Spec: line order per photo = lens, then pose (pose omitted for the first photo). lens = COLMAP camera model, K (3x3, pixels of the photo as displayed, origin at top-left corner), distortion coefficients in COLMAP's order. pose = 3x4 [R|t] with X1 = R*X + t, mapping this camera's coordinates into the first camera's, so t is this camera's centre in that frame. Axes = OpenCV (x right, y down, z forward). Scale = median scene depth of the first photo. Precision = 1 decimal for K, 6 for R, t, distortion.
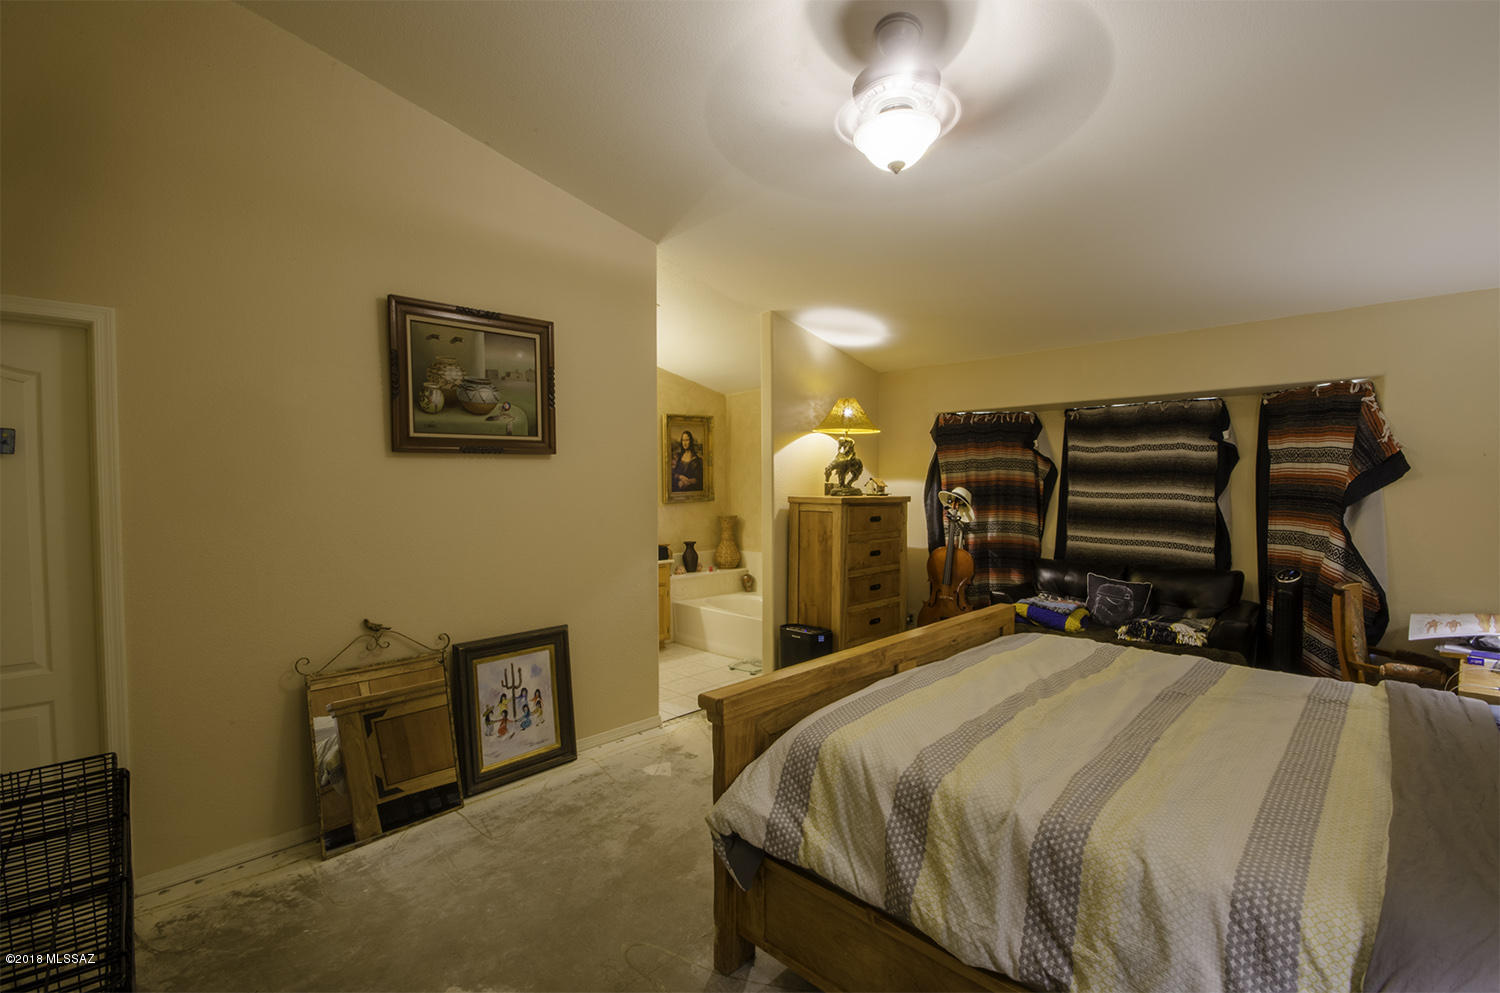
lens RADIAL K [[651.0, 0, 747.6], [0, 651.0, 495.2], [0, 0, 1]] dist [-0.003803, -0.001155]
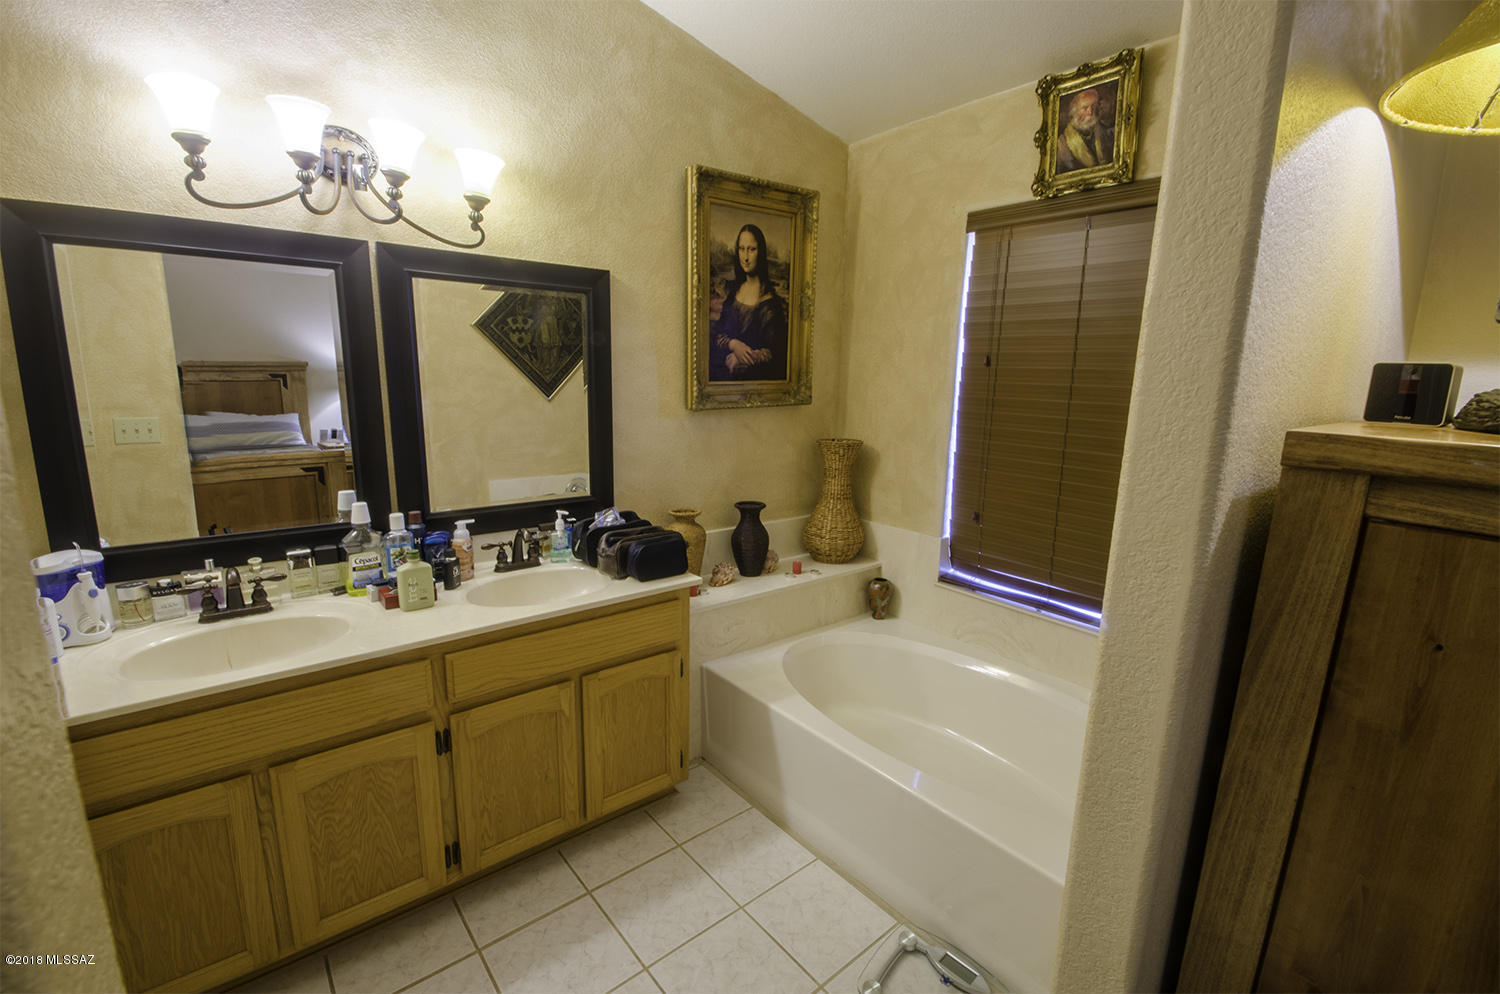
lens RADIAL K [[651.0, 0, 747.4], [0, 651.0, 500.5], [0, 0, 1]] dist [-0.003803, -0.001155]
pose [[0.994143, 0.047366, -0.097144, -0.049525], [-0.029522, 0.983676, 0.177510, -0.004234], [0.103966, -0.173602, 0.979313, 0.585433]]
